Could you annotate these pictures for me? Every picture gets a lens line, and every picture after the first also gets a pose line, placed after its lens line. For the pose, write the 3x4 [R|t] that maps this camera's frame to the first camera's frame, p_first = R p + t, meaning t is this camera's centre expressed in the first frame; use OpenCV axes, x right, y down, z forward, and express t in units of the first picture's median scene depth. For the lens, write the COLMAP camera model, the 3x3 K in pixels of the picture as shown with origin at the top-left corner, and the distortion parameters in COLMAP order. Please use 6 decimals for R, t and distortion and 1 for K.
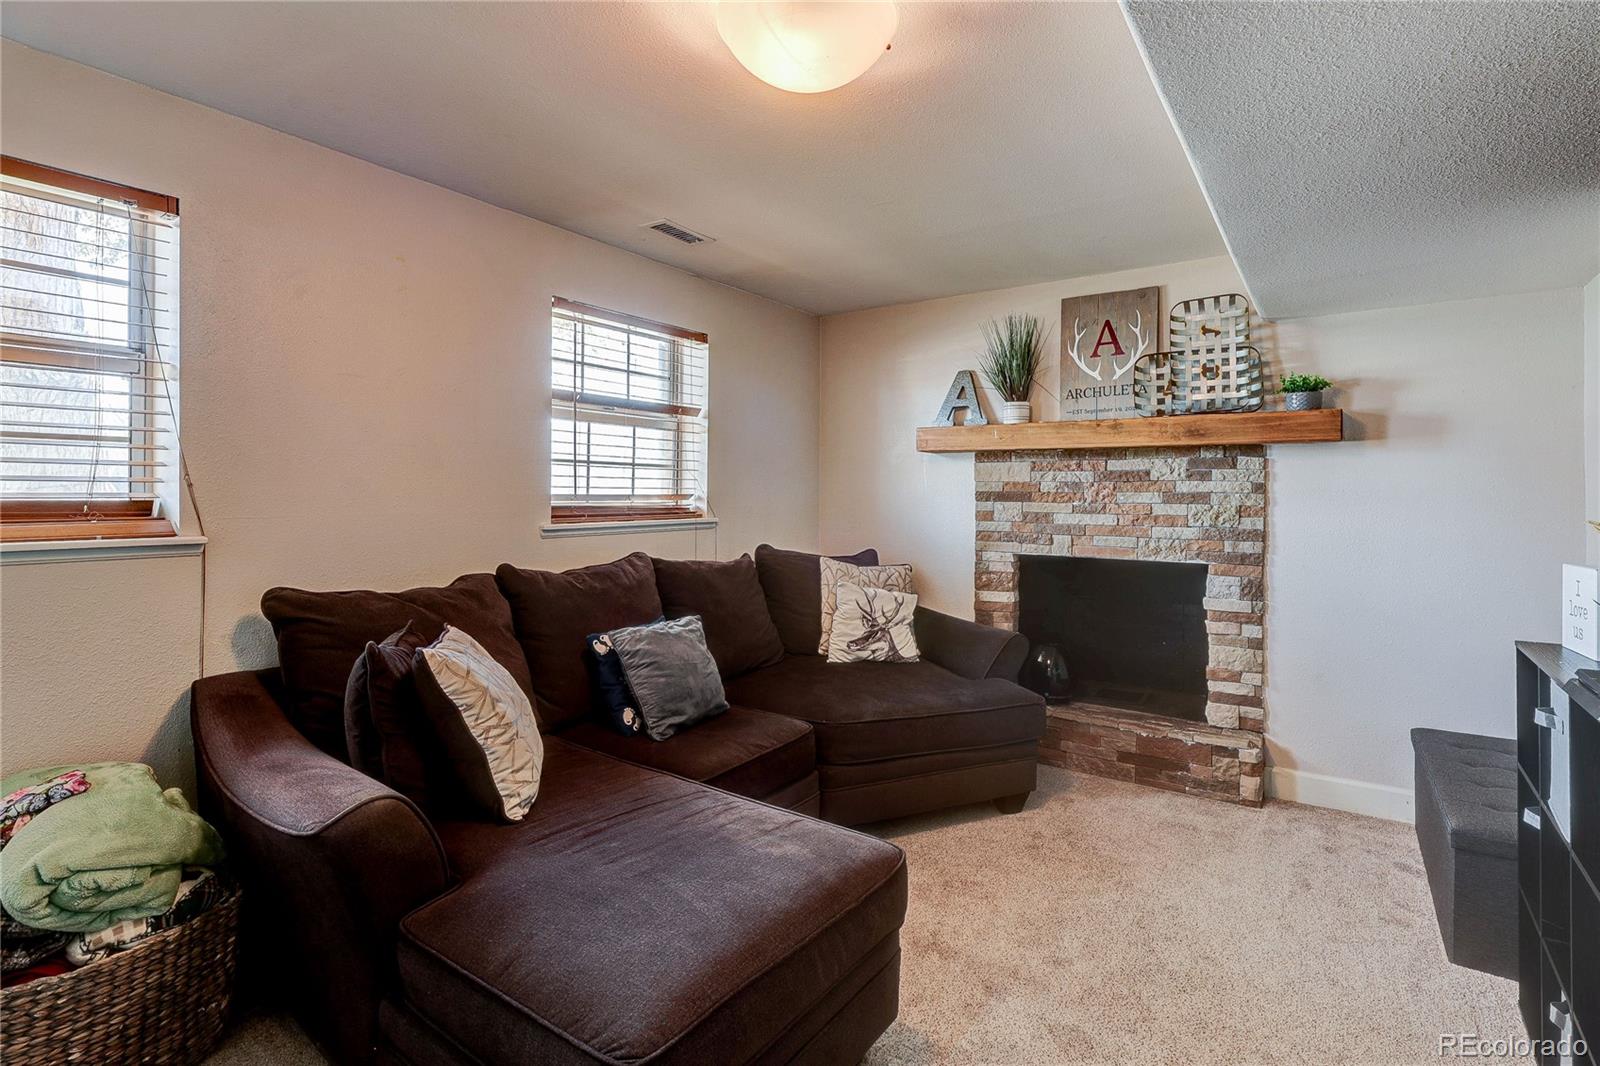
lens RADIAL K [[752.0, 0, 765.3], [0, 752.0, 484.4], [0, 0, 1]] dist [-0.022480, 0.000265]
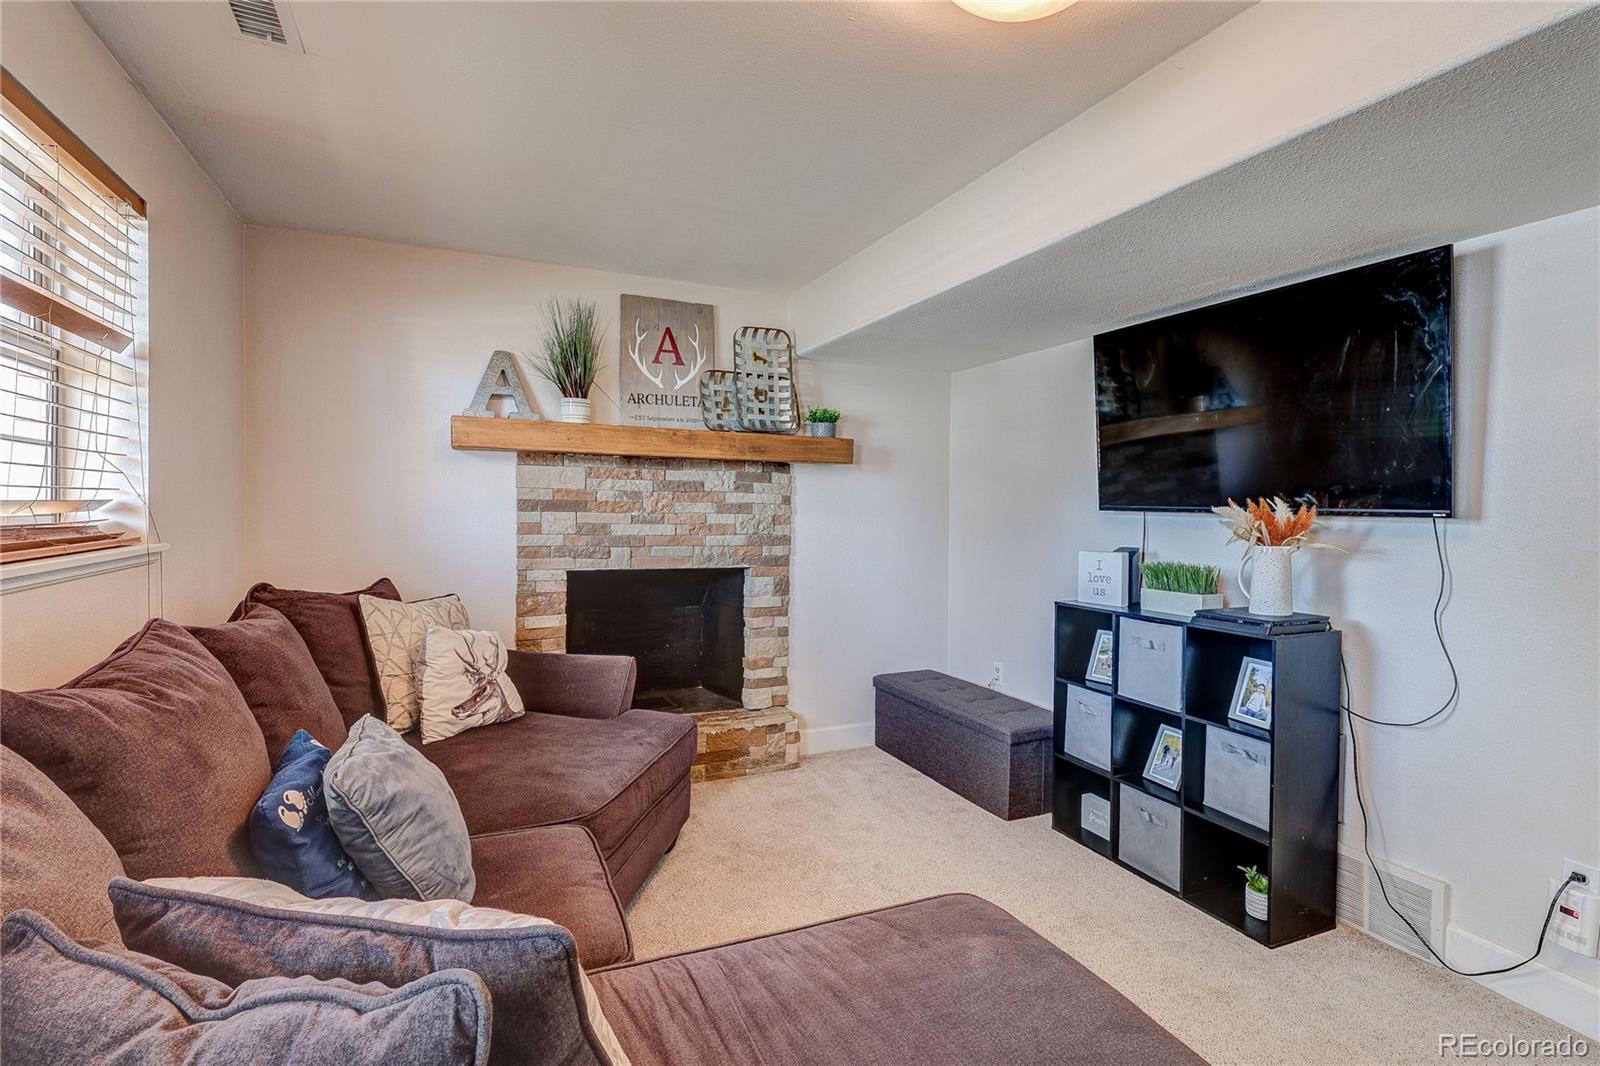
lens RADIAL K [[774.3, 0, 799.9], [0, 774.3, 524.5], [0, 0, 1]] dist [-0.000168, 0.000670]
pose [[0.493519, -0.019173, 0.869523, -0.356719], [-0.020828, 0.999210, 0.033854, 0.001658], [-0.869485, -0.034818, 0.492730, 0.342977]]
